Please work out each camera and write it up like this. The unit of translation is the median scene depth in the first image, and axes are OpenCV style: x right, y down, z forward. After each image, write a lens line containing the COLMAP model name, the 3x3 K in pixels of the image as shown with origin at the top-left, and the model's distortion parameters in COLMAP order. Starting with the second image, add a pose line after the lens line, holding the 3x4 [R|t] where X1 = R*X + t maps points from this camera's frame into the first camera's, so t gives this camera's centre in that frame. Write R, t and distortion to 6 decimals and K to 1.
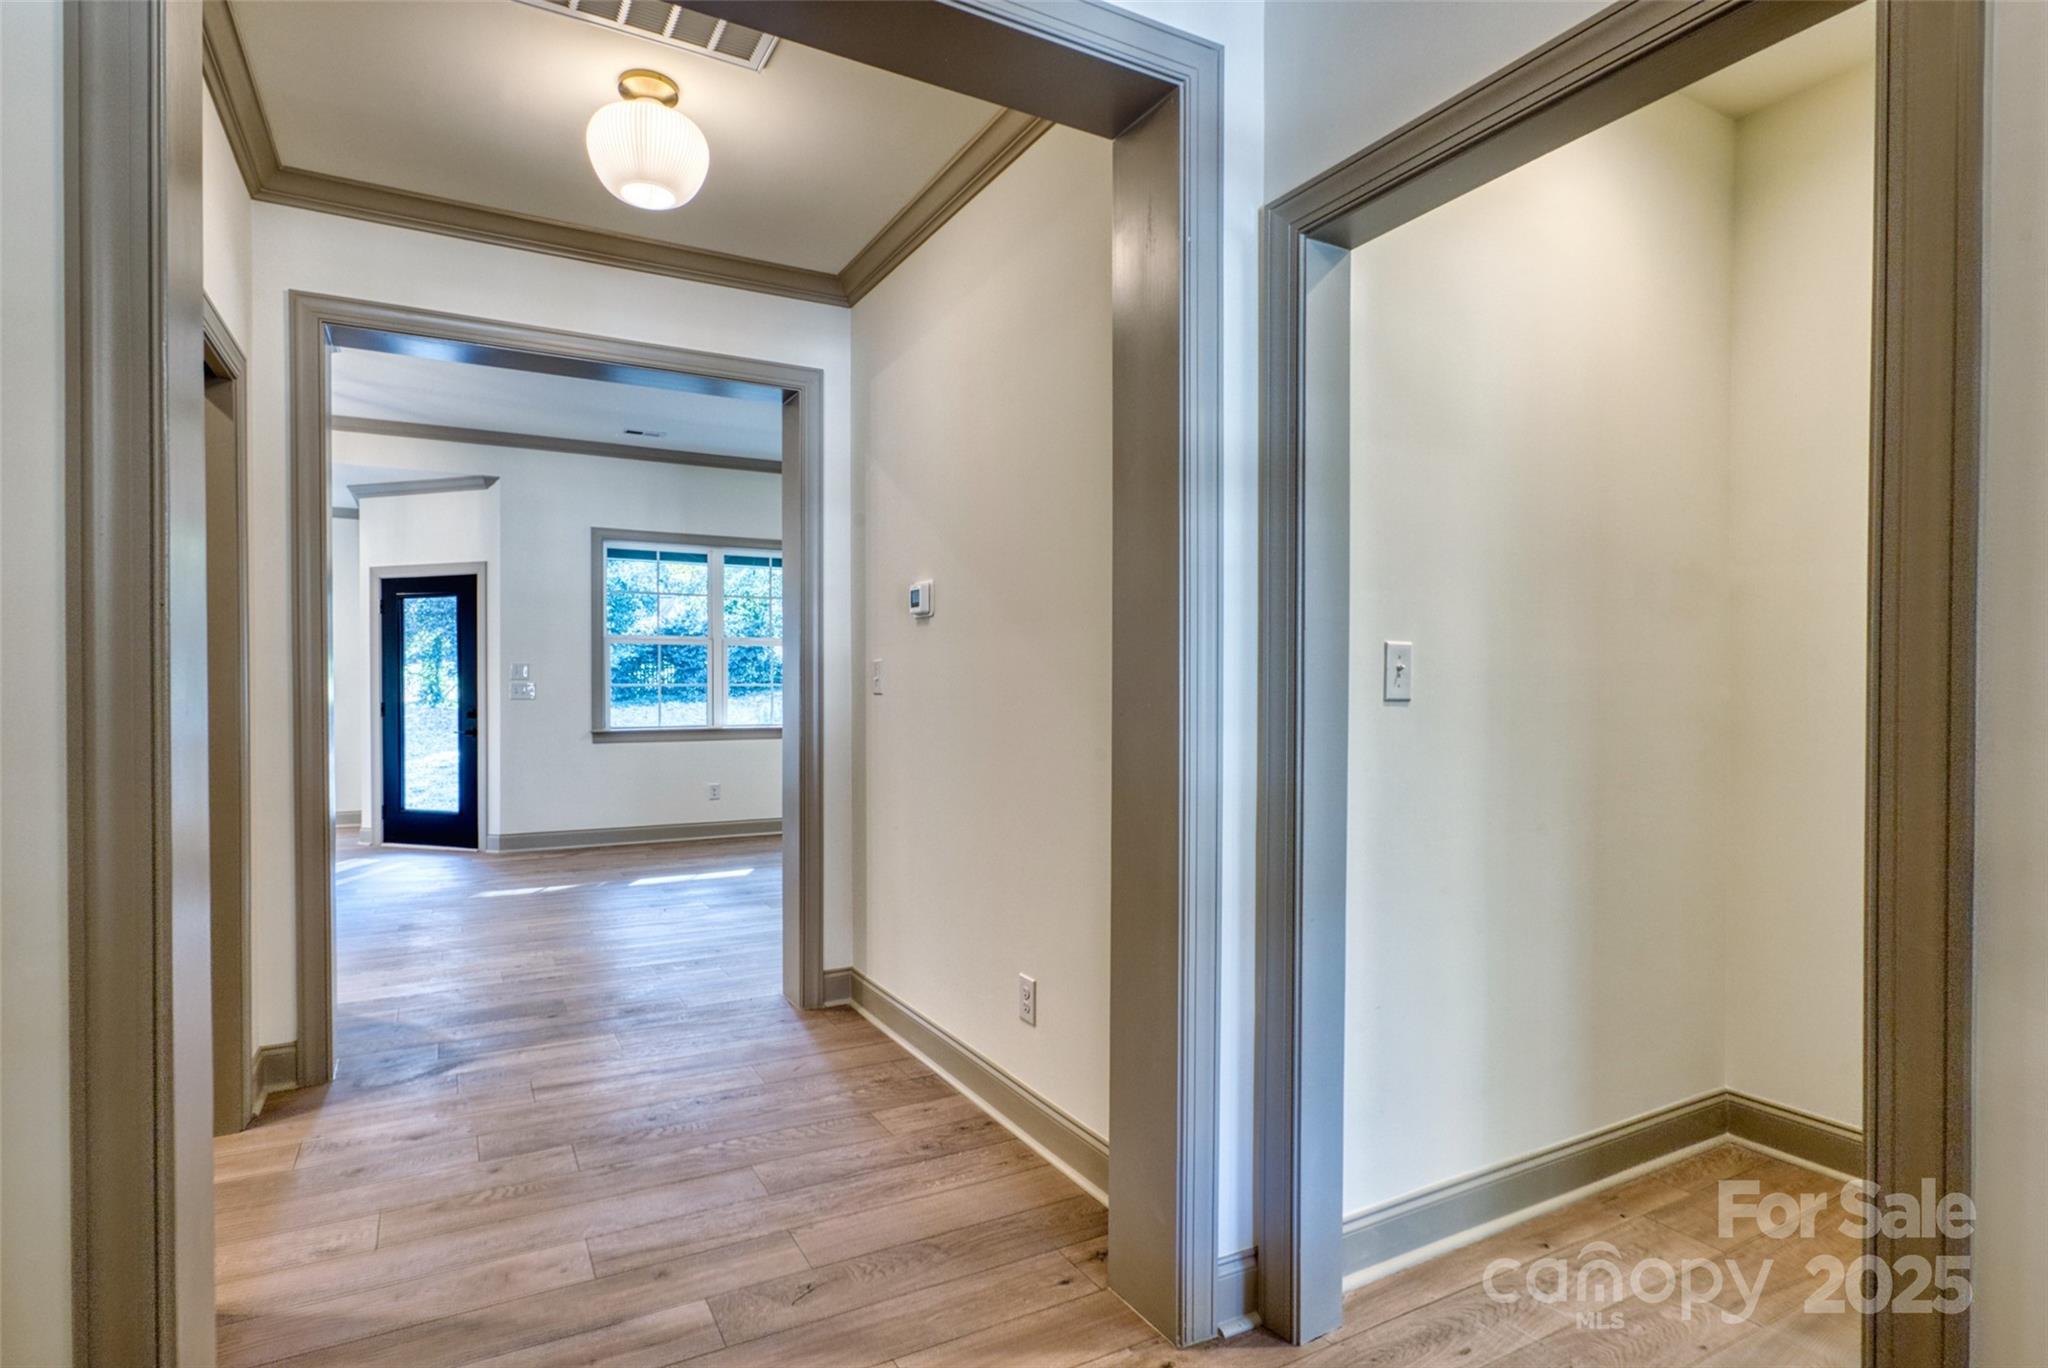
lens RADIAL K [[1020.8, 0, 1004.4], [0, 1020.8, 688.5], [0, 0, 1]] dist [-0.033969, 0.000128]
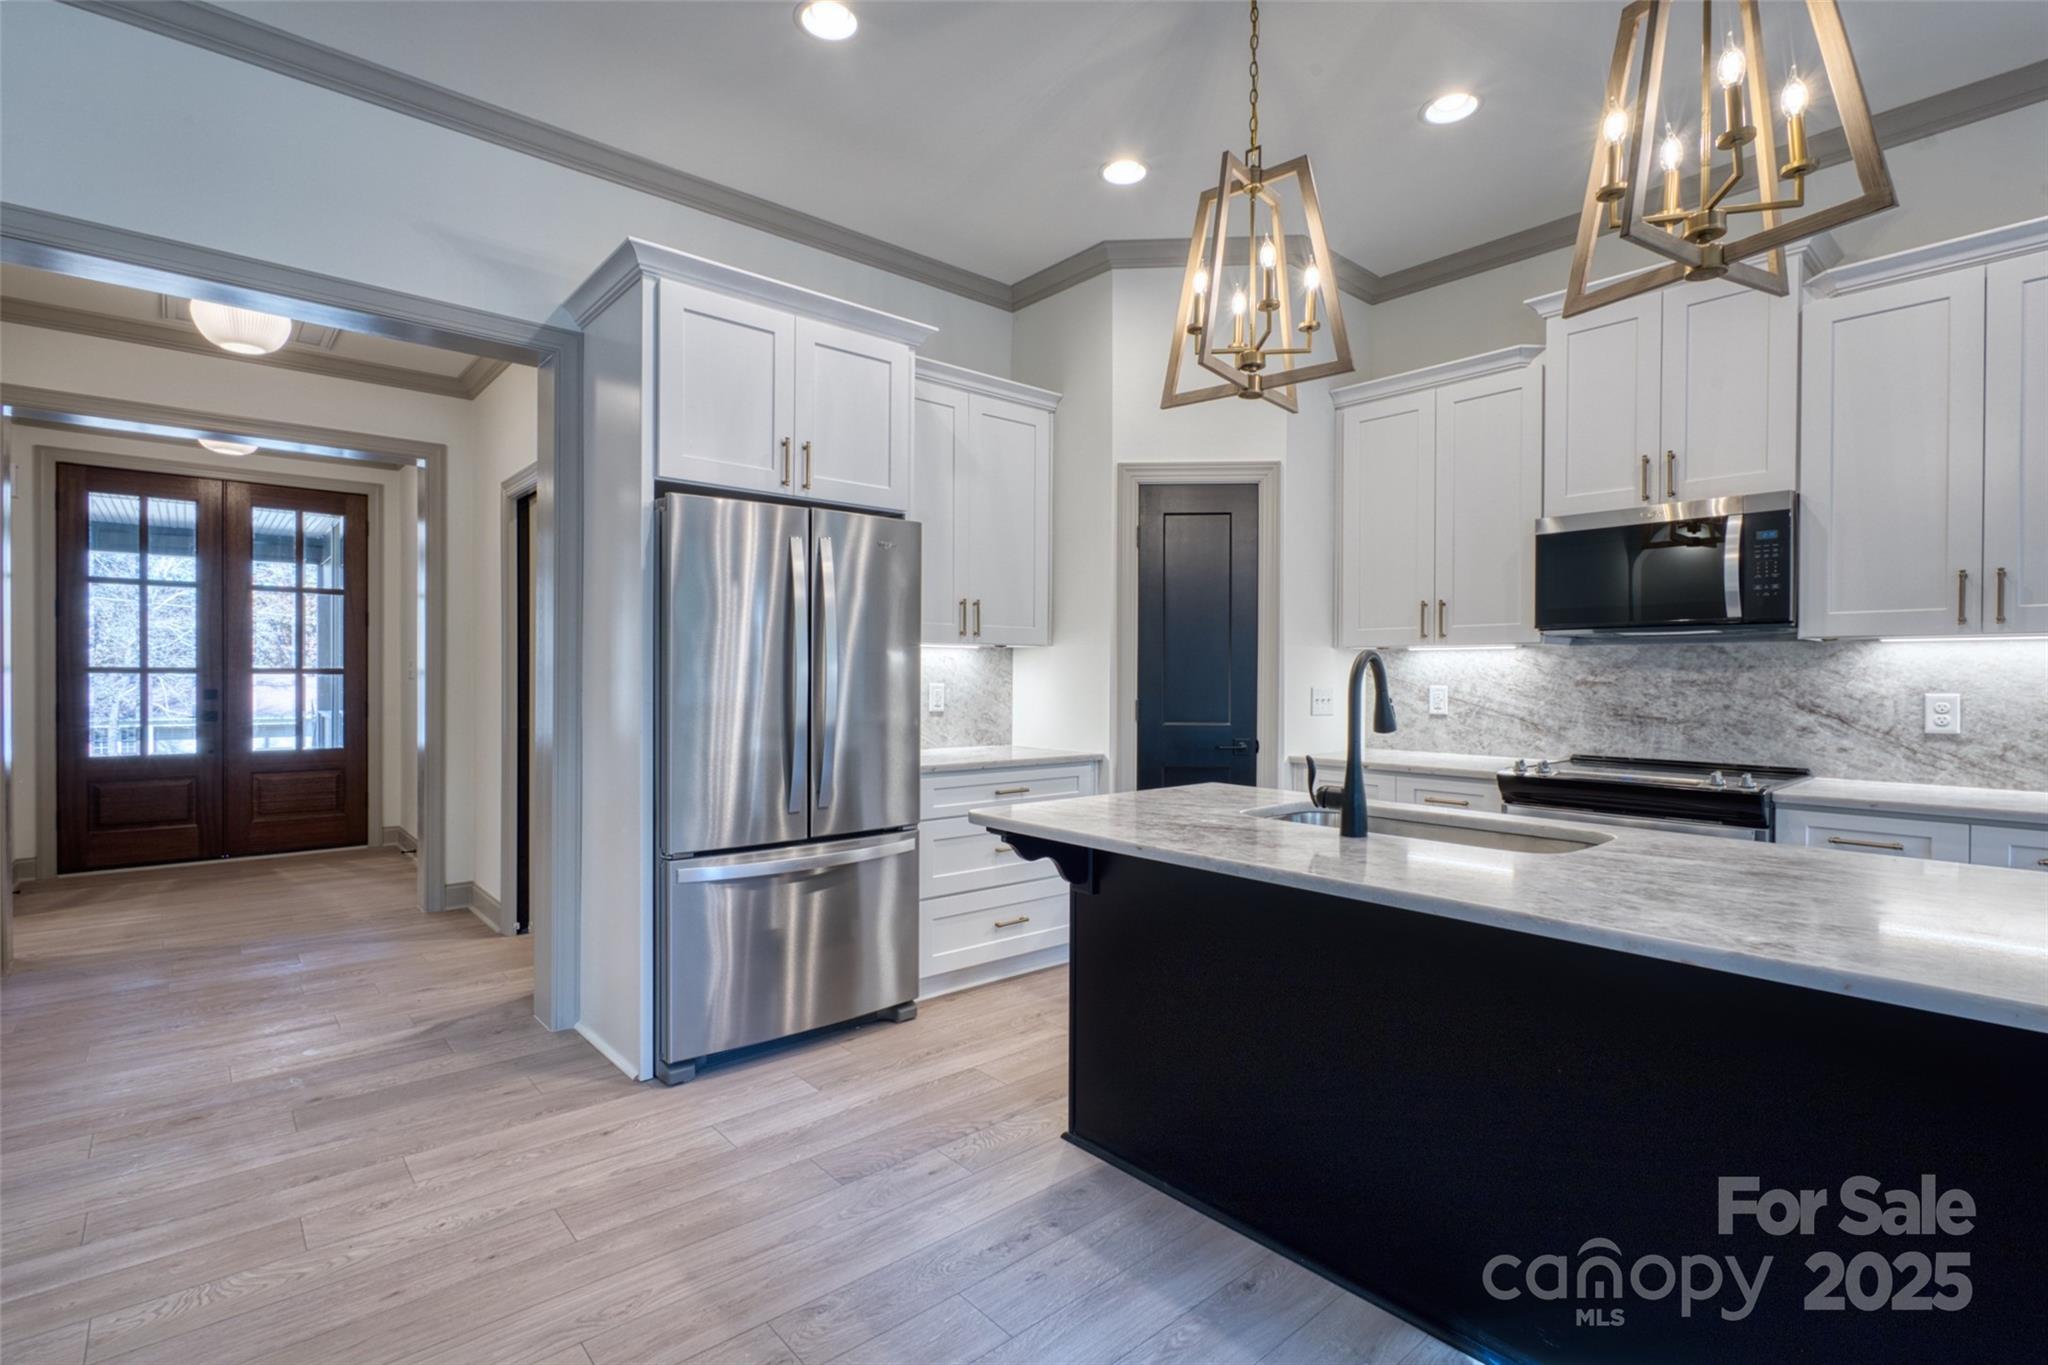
lens RADIAL K [[951.6, 0, 1022.1], [0, 951.6, 687.5], [0, 0, 1]] dist [-0.005004, 0.002163]
pose [[-0.977889, 0.001893, -0.209115, -0.420530], [-0.001763, 0.999849, 0.017295, -0.004115], [0.209117, 0.017281, -0.977738, 0.925243]]
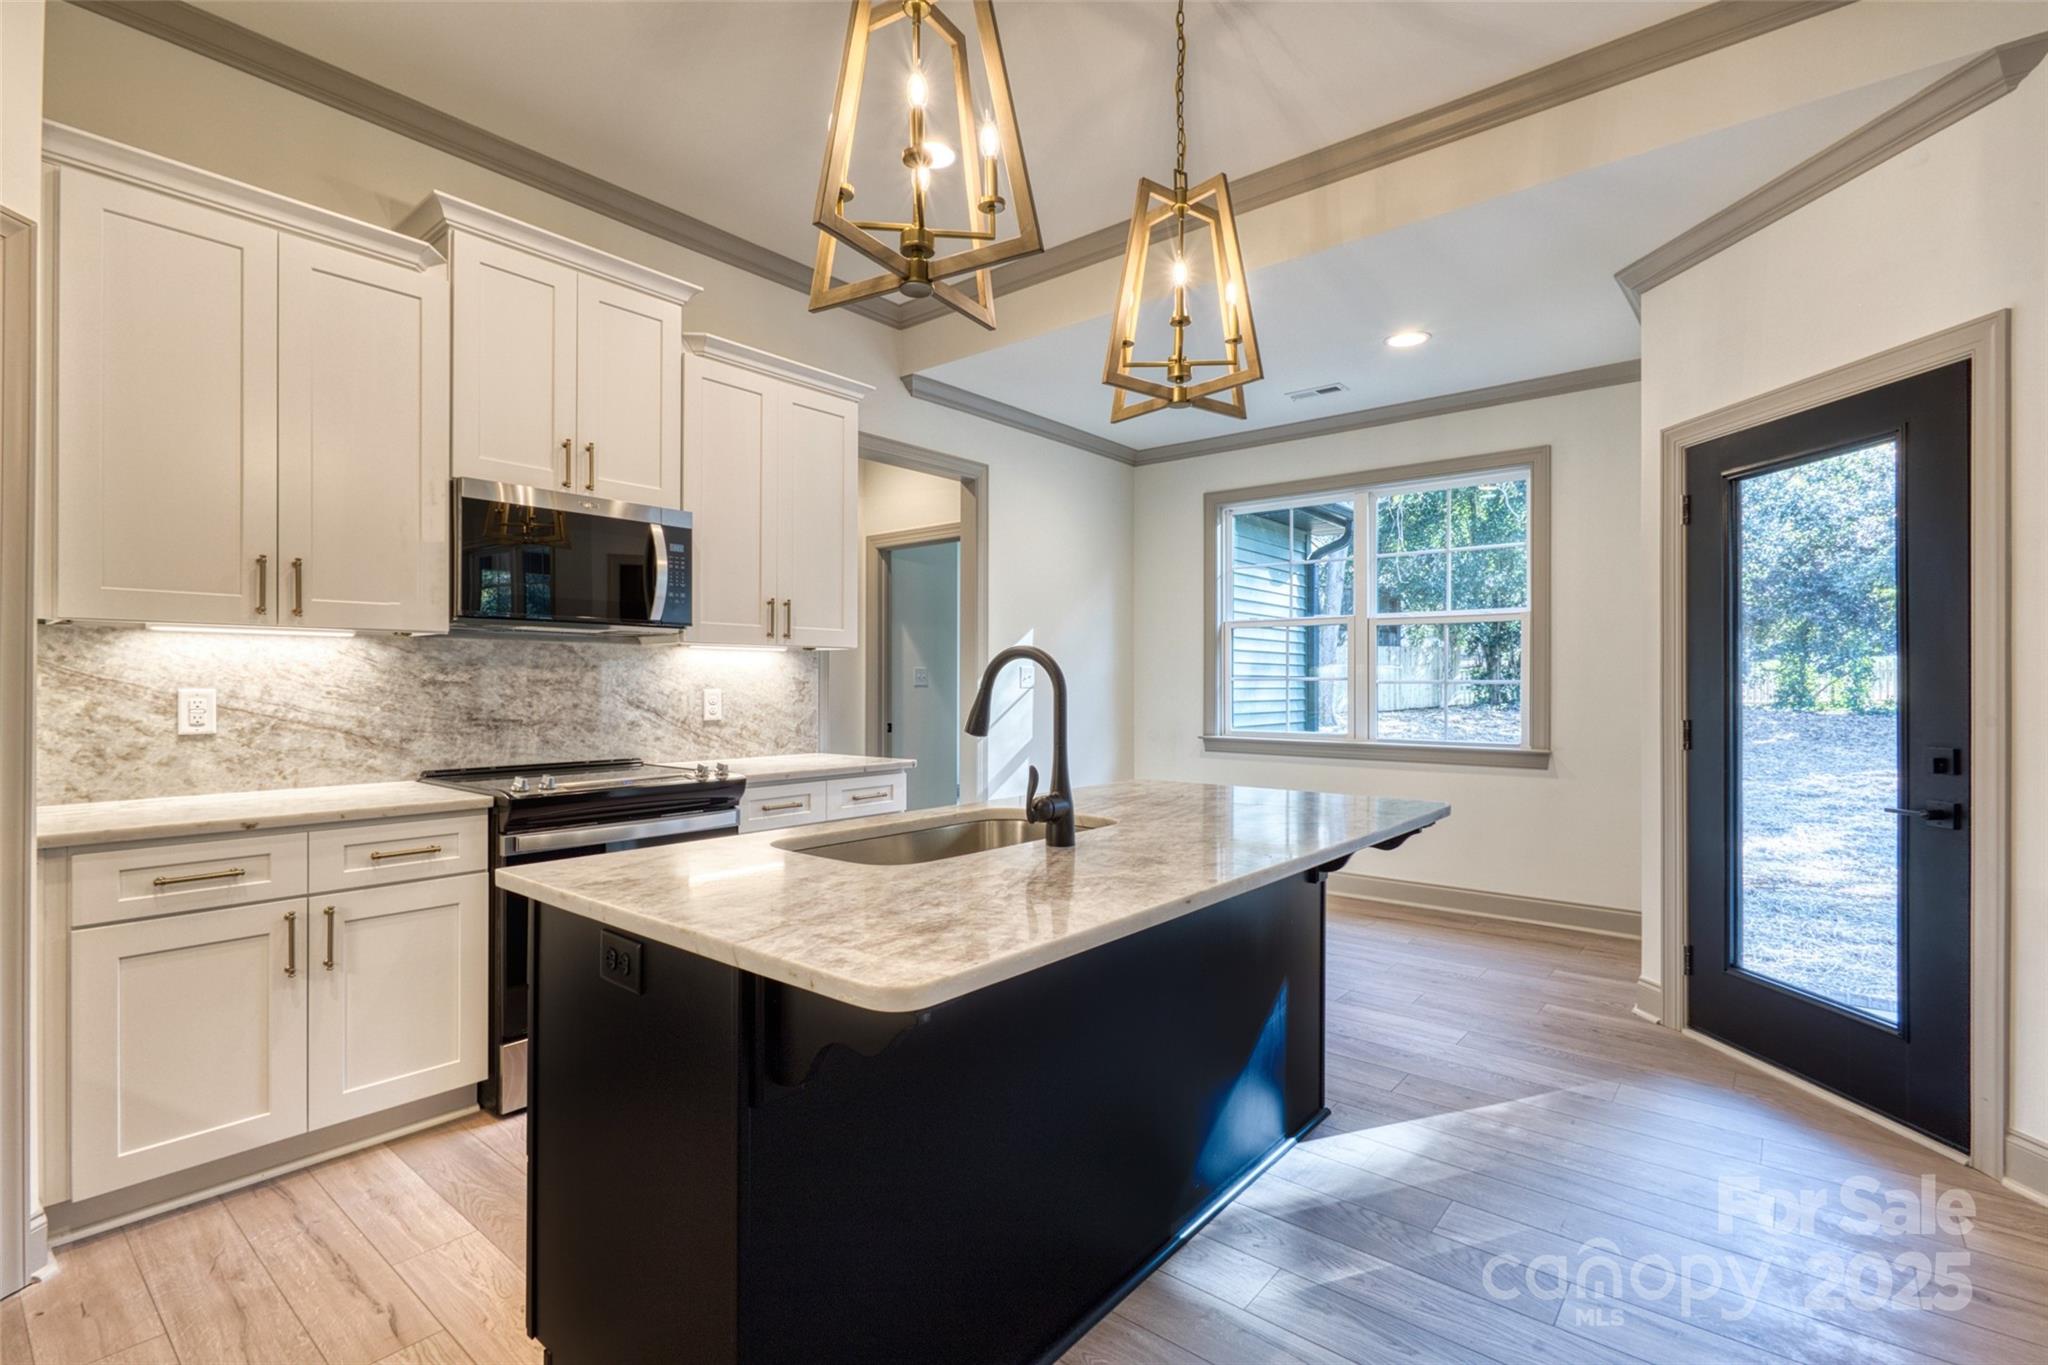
lens RADIAL K [[951.6, 0, 1021.5], [0, 951.6, 679.1], [0, 0, 1]] dist [-0.005004, 0.002163]
pose [[0.364772, -0.000057, -0.931097, -0.338514], [-0.007291, 0.999969, -0.002918, -0.000605], [0.931068, 0.007853, 0.364761, 0.581272]]
